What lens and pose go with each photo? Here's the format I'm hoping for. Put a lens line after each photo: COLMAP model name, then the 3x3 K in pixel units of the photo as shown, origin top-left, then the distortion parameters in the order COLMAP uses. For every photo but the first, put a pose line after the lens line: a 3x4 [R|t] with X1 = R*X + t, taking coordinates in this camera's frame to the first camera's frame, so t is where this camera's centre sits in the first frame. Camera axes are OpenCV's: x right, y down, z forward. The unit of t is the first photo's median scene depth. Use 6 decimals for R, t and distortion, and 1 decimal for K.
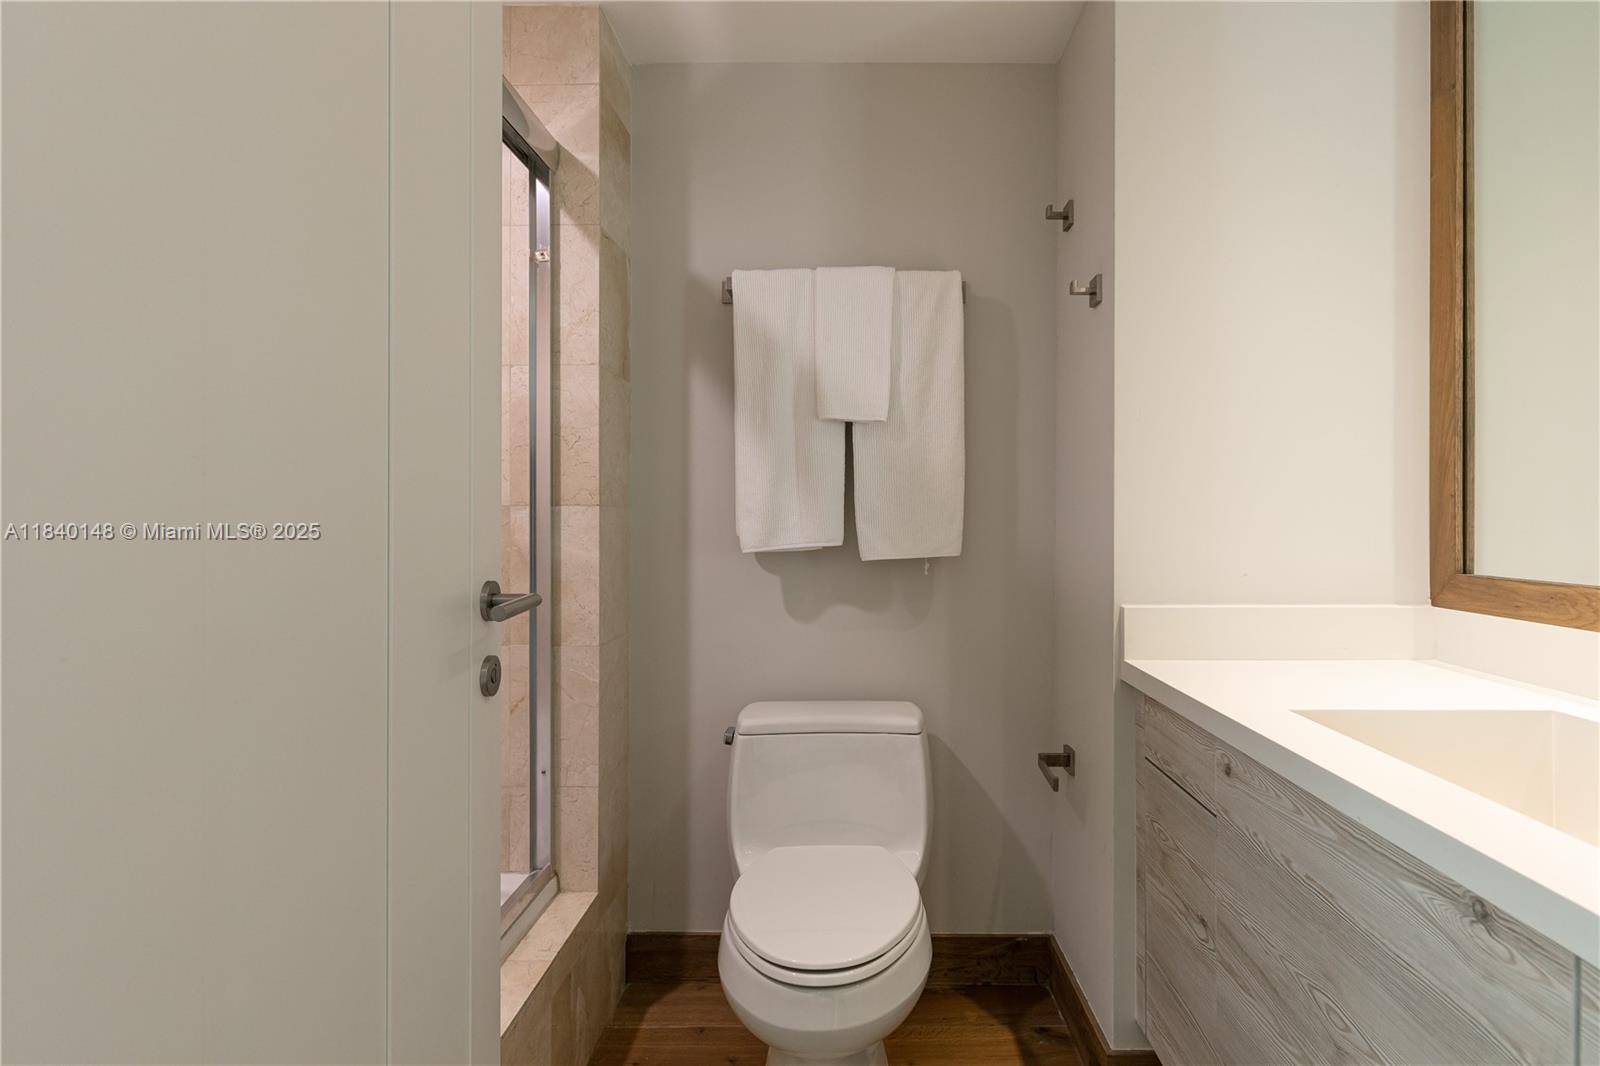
lens RADIAL K [[790.4, 0, 839.8], [0, 790.4, 509.3], [0, 0, 1]] dist [0.003064, -0.000083]
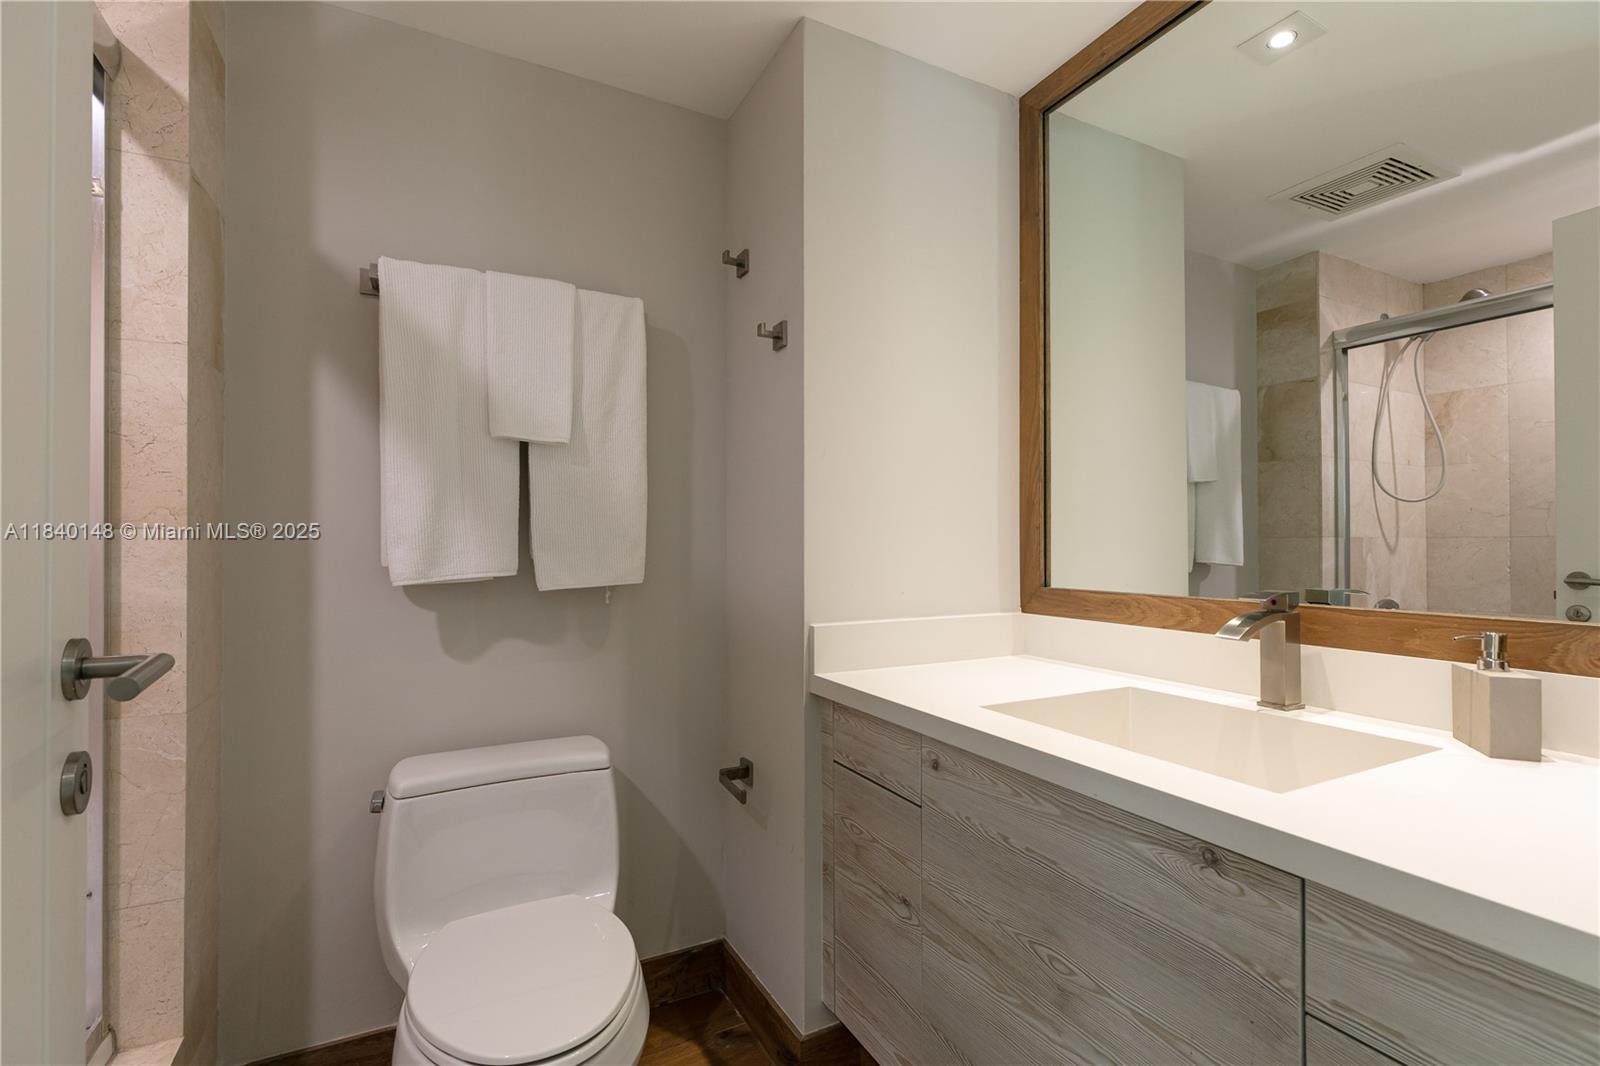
lens RADIAL K [[721.6, 0, 793.4], [0, 721.6, 536.0], [0, 0, 1]] dist [0.003040, -0.000744]
pose [[0.885850, 0.005247, 0.463943, -0.110865], [-0.003361, 0.999982, -0.004891, 0.003437], [-0.463960, 0.002773, 0.885852, 0.109263]]
